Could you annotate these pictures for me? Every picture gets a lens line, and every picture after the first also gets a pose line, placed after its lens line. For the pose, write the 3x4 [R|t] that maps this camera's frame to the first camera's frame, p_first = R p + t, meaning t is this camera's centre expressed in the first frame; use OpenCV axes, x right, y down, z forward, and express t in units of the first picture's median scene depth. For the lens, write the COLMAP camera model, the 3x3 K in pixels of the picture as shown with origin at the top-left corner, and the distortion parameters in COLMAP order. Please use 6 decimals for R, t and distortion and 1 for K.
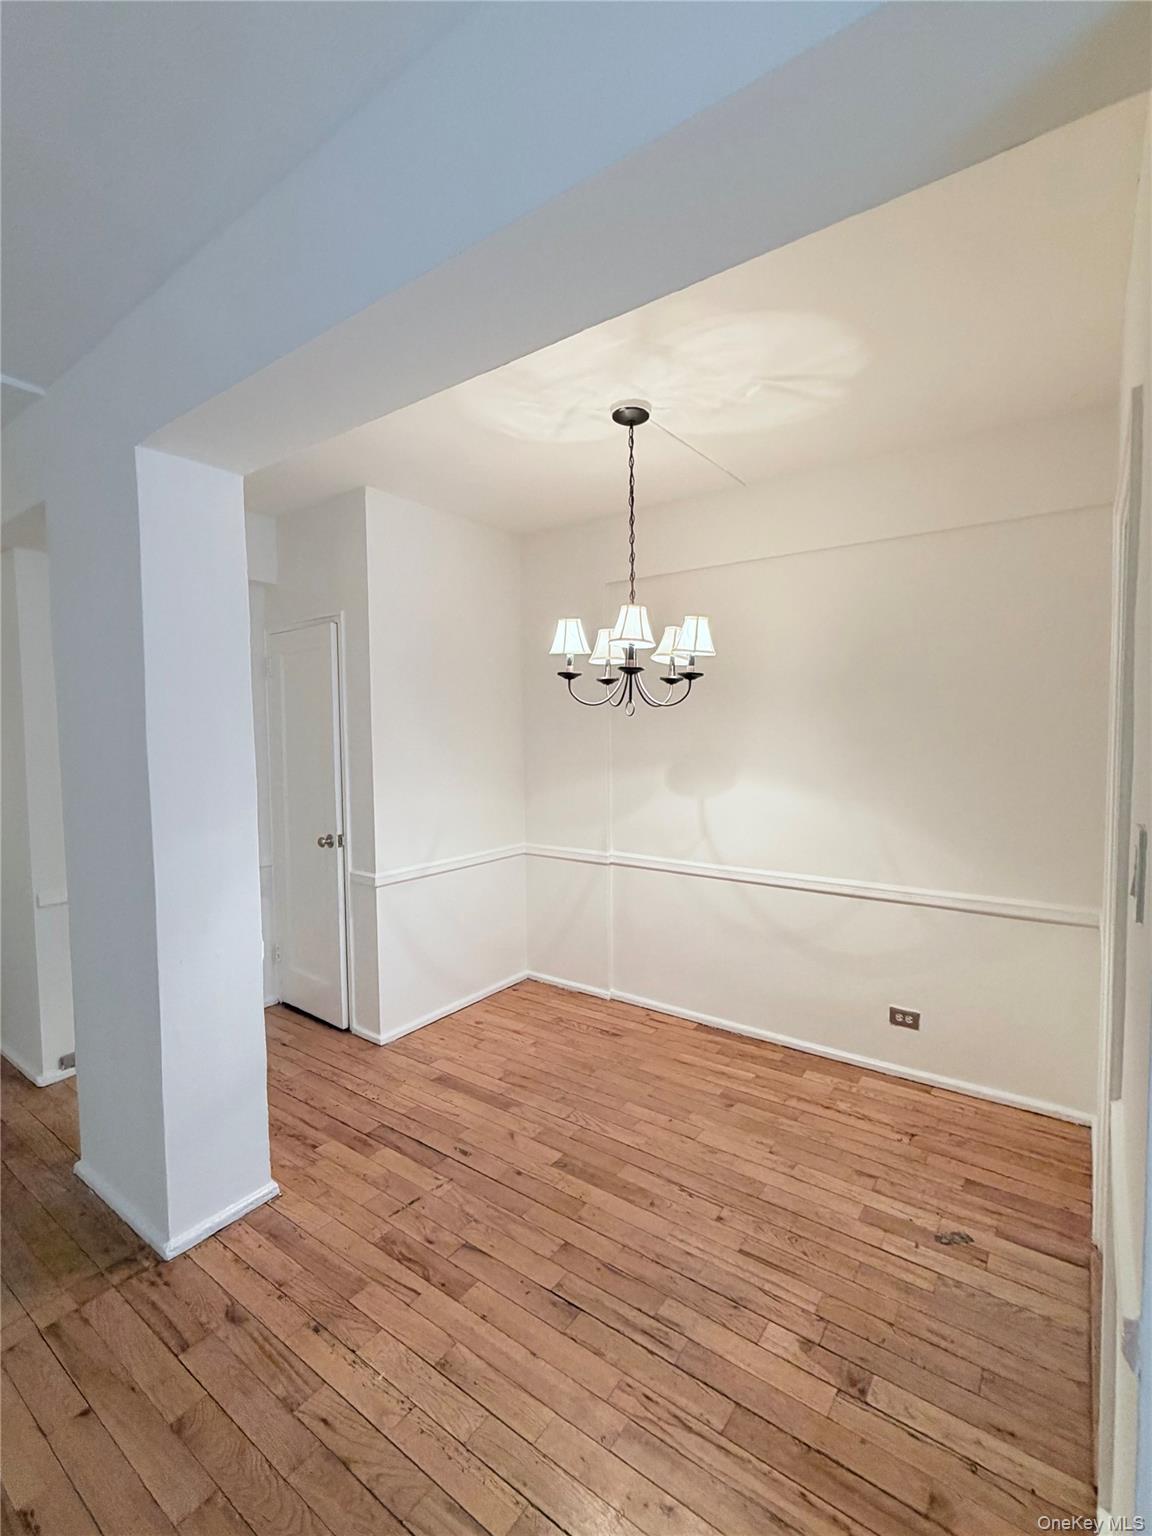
lens RADIAL K [[692.9, 0, 582.0], [0, 692.9, 764.5], [0, 0, 1]] dist [-0.000094, -0.000510]
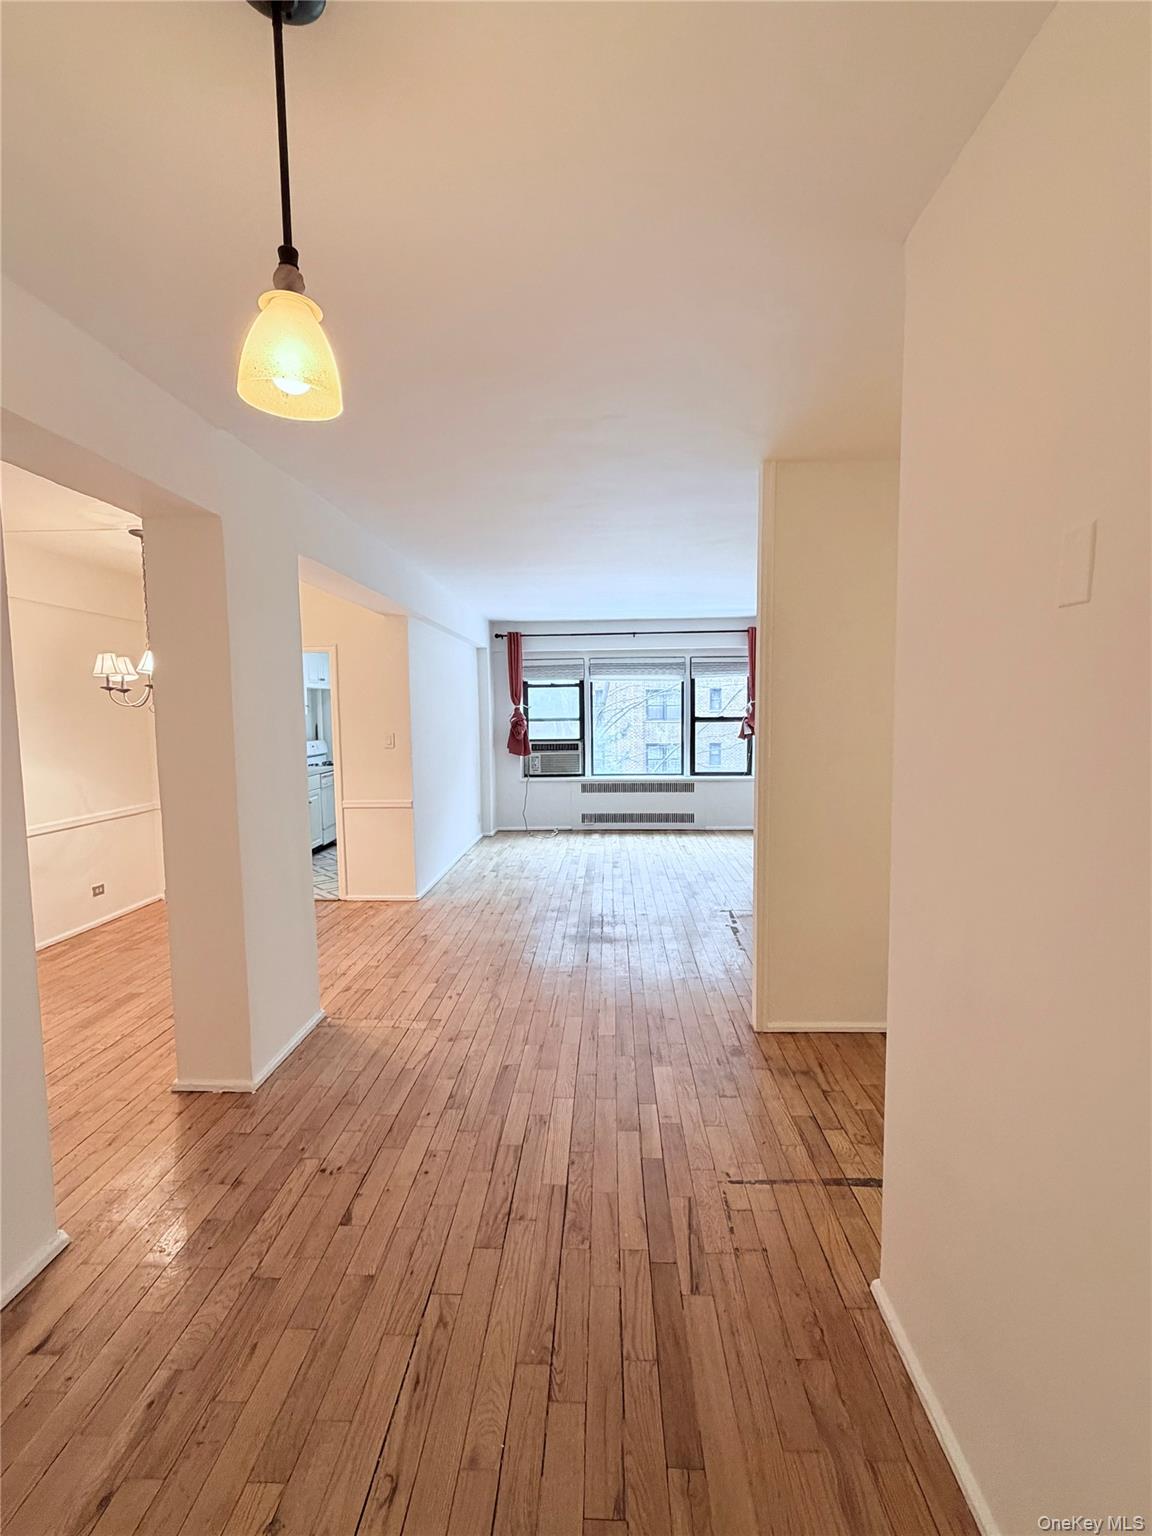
lens RADIAL K [[692.9, 0, 577.9], [0, 692.9, 768.5], [0, 0, 1]] dist [-0.000094, -0.000510]
pose [[-0.550236, -0.051909, 0.833394, -2.163858], [0.058673, 0.993195, 0.100601, -0.051849], [-0.832945, 0.104252, -0.543447, 1.220661]]
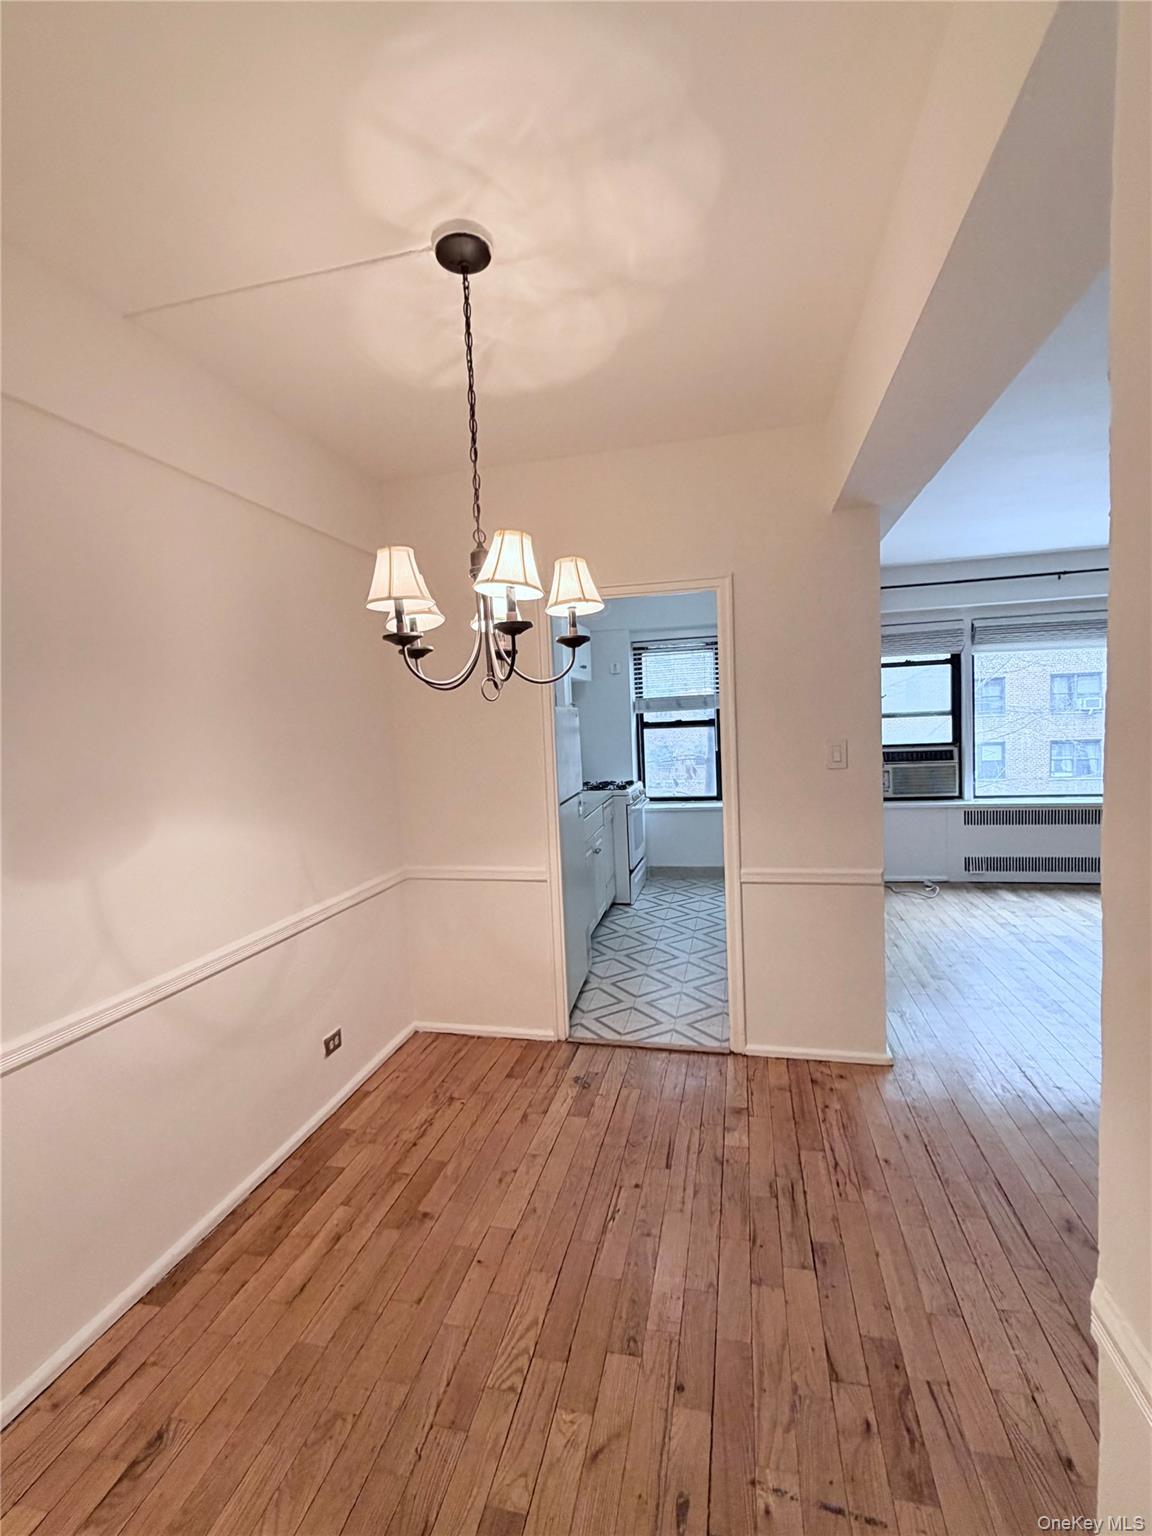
lens RADIAL K [[692.9, 0, 573.9], [0, 692.9, 765.9], [0, 0, 1]] dist [-0.000094, -0.000510]
pose [[-0.384565, -0.032926, 0.922510, -0.680027], [0.091860, 0.993038, 0.073737, -0.057379], [-0.918516, 0.113099, -0.378864, 1.357132]]
